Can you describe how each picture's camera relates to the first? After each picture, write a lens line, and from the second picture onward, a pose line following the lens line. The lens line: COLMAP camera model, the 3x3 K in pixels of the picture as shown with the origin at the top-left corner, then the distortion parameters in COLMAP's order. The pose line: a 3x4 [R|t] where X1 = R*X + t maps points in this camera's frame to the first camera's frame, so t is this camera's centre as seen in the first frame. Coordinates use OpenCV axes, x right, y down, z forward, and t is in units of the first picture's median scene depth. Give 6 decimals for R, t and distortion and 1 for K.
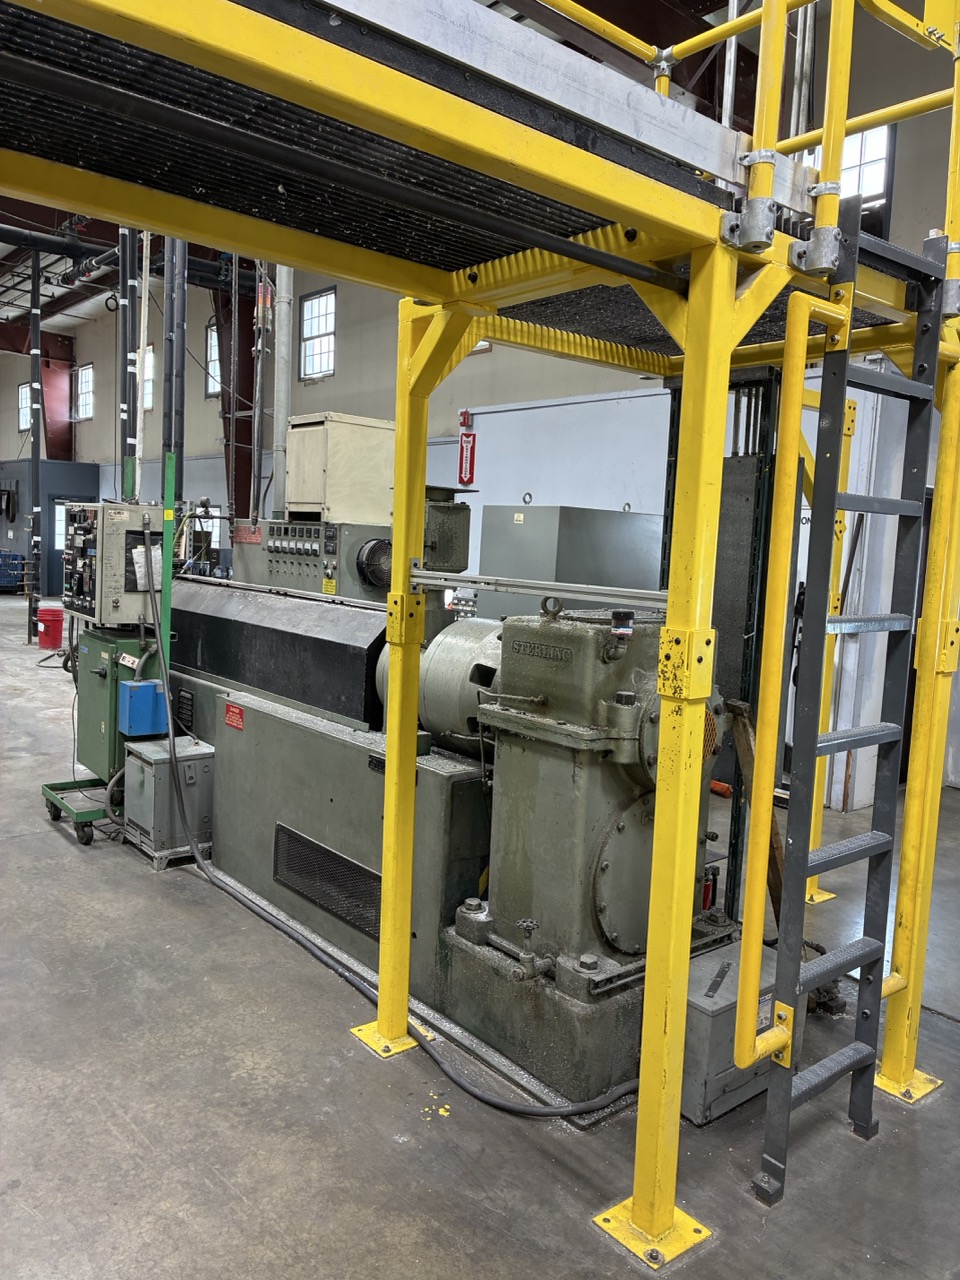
lens RADIAL K [[964.5, 0, 473.3], [0, 964.5, 636.1], [0, 0, 1]] dist [0.012078, -0.013675]
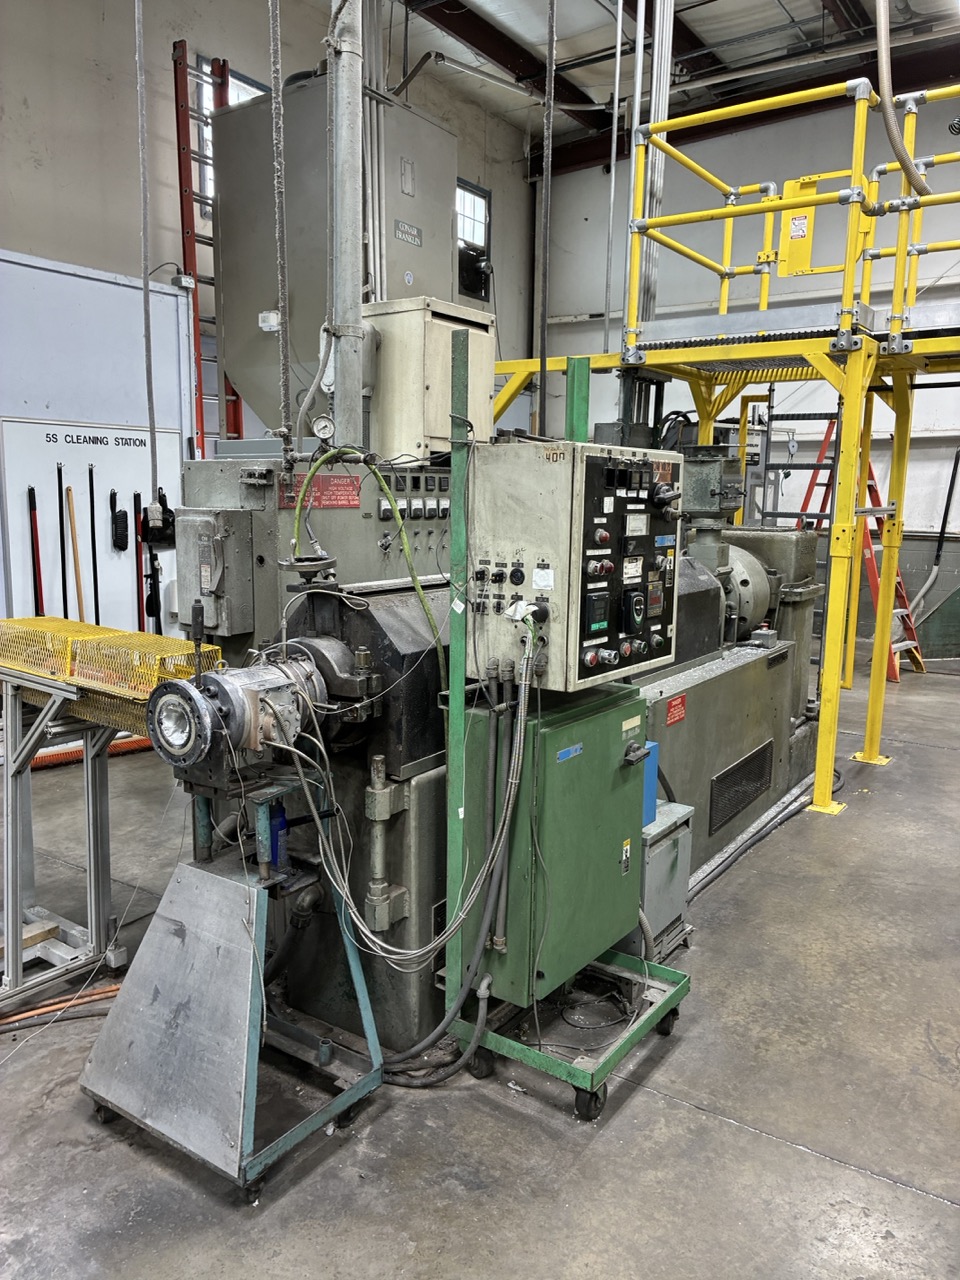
lens RADIAL K [[964.5, 0, 473.5], [0, 964.5, 643.0], [0, 0, 1]] dist [0.012078, -0.013675]
pose [[-0.272609, -0.204512, 0.940138, -0.863407], [0.067750, 0.970641, 0.230793, -0.159402], [-0.959737, 0.126610, -0.250750, 1.208571]]
